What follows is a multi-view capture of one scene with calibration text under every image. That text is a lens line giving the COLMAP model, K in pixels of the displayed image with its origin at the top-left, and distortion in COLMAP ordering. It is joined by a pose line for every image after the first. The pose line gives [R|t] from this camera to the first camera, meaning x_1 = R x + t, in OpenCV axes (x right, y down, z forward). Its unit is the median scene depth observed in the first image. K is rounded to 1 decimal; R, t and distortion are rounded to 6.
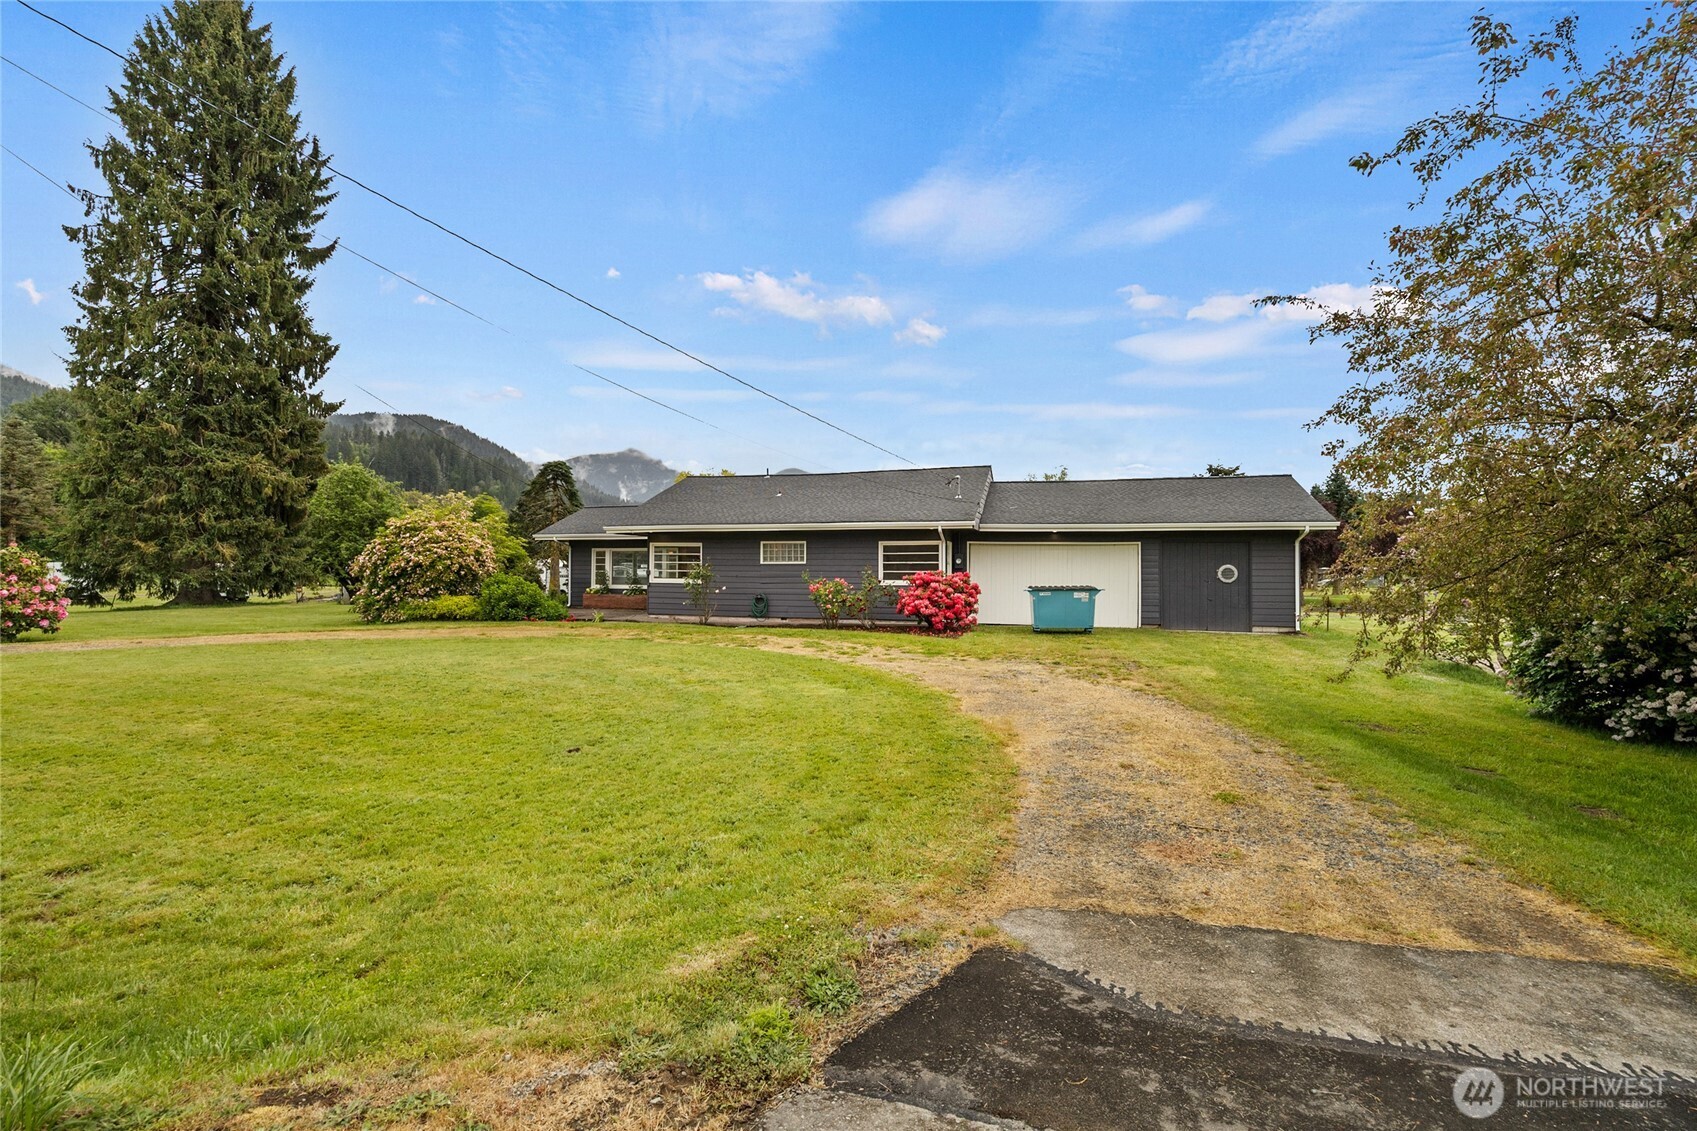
lens RADIAL K [[734.5, 0, 848.5], [0, 734.5, 565.5], [0, 0, 1]] dist [-0.017259, -0.000395]
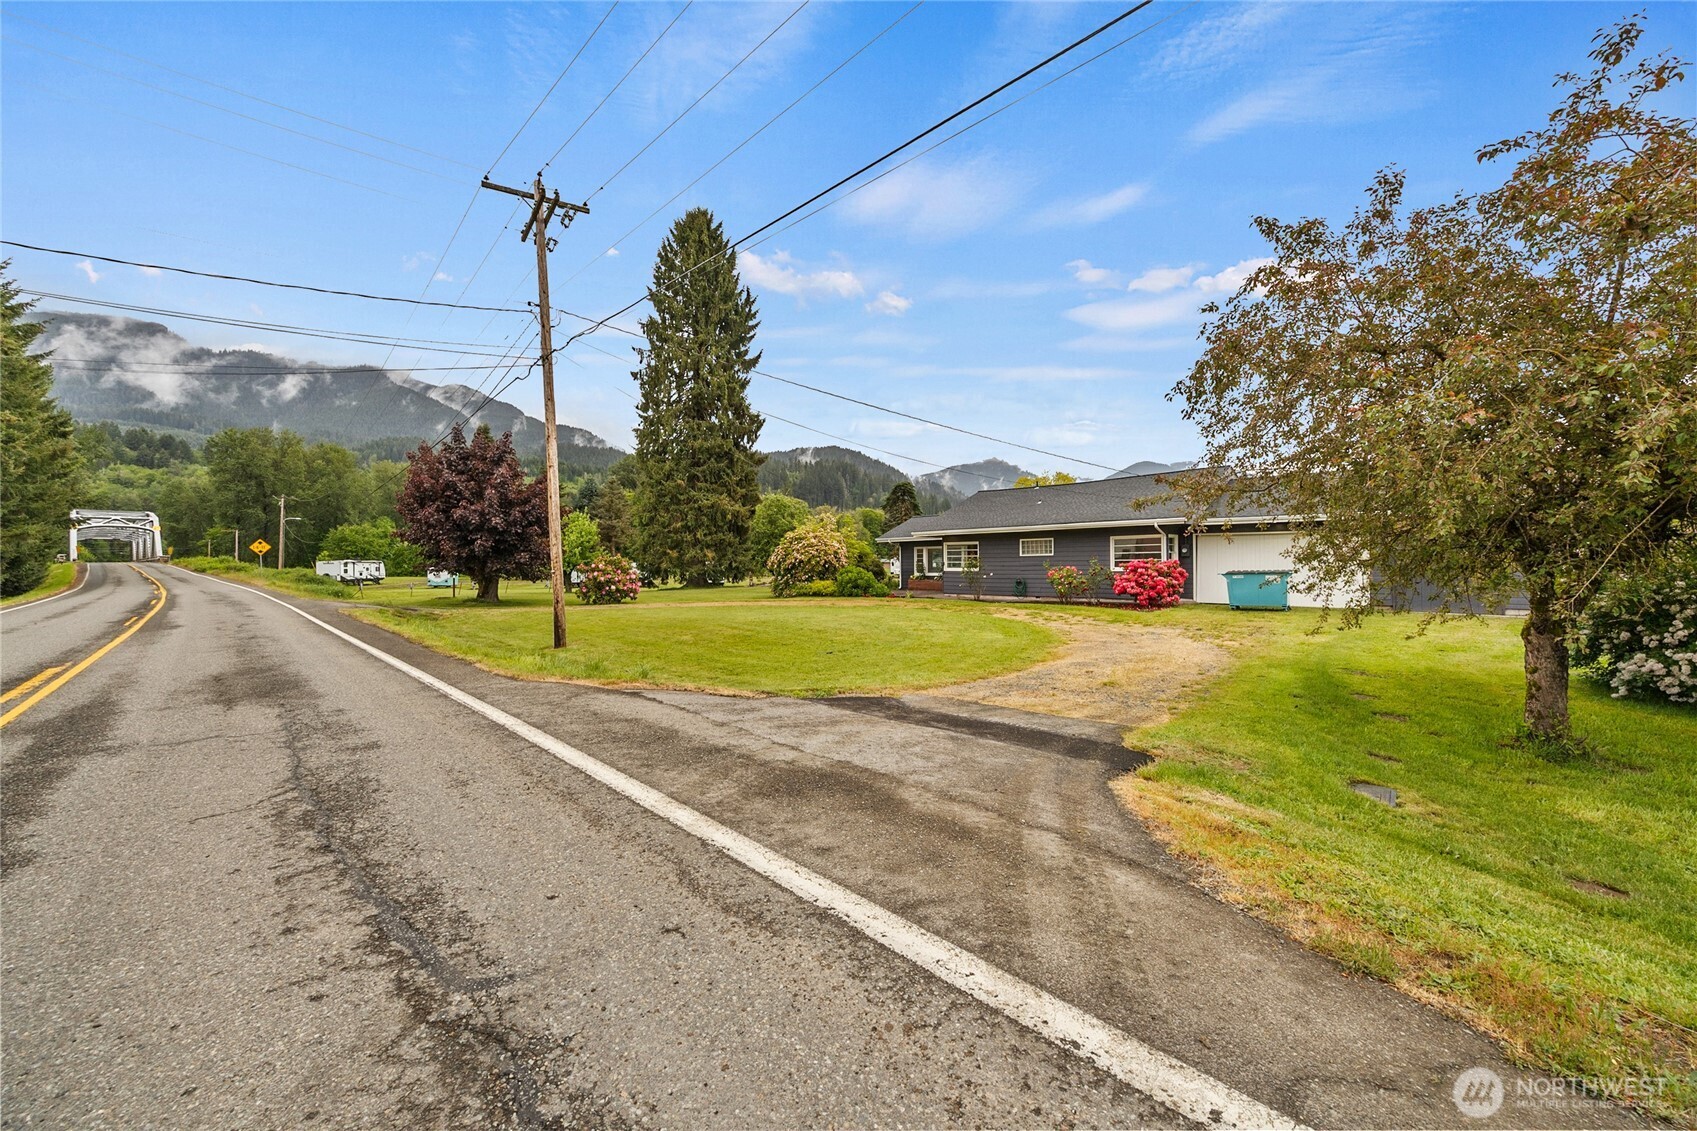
lens RADIAL K [[642.7, 0, 848.5], [0, 642.7, 565.5], [0, 0, 1]] dist [-0.002982, -0.000745]
pose [[0.873615, -0.013498, -0.486430, 0.131071], [0.019833, 0.999772, 0.007877, -0.000307], [0.486213, -0.016529, 0.873684, -0.126319]]
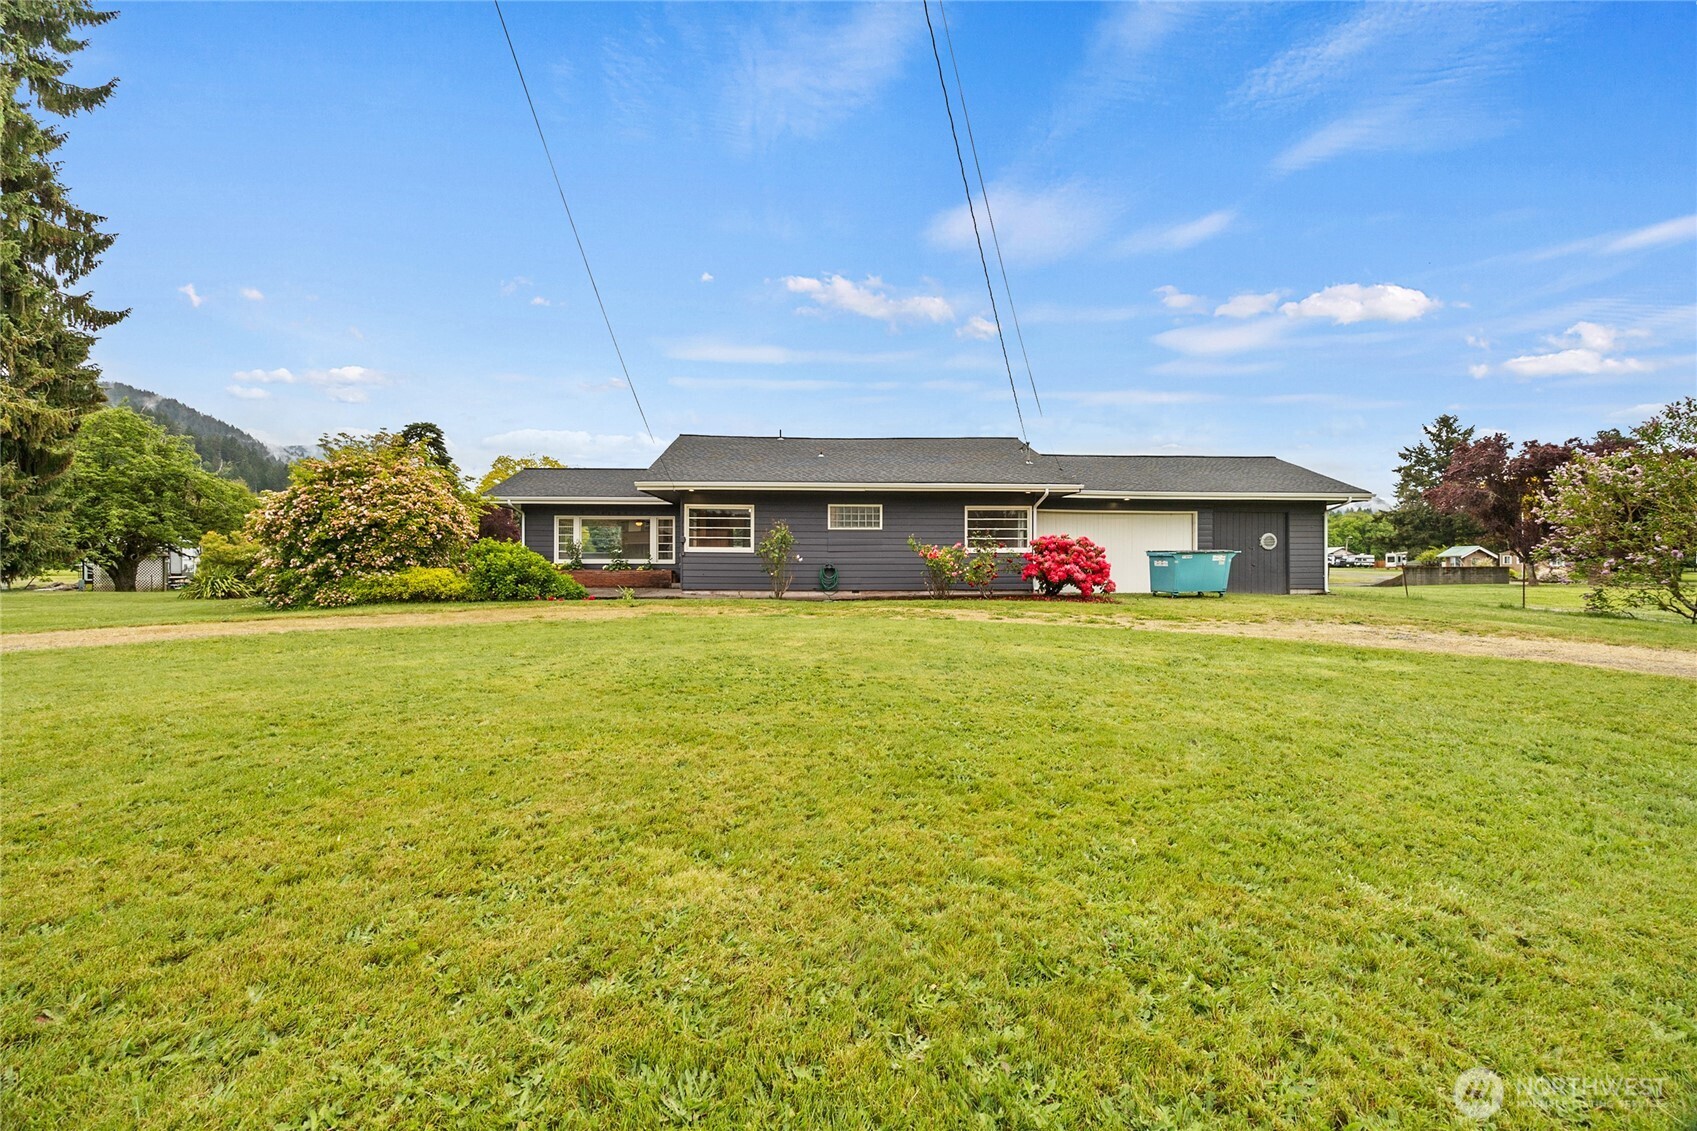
lens RADIAL K [[642.7, 0, 848.5], [0, 642.7, 565.5], [0, 0, 1]] dist [-0.002982, -0.000745]
pose [[0.948523, -0.004945, 0.316671, -0.254638], [0.000268, 0.999890, 0.014810, 0.021843], [-0.316710, -0.013963, 0.948420, 0.195270]]
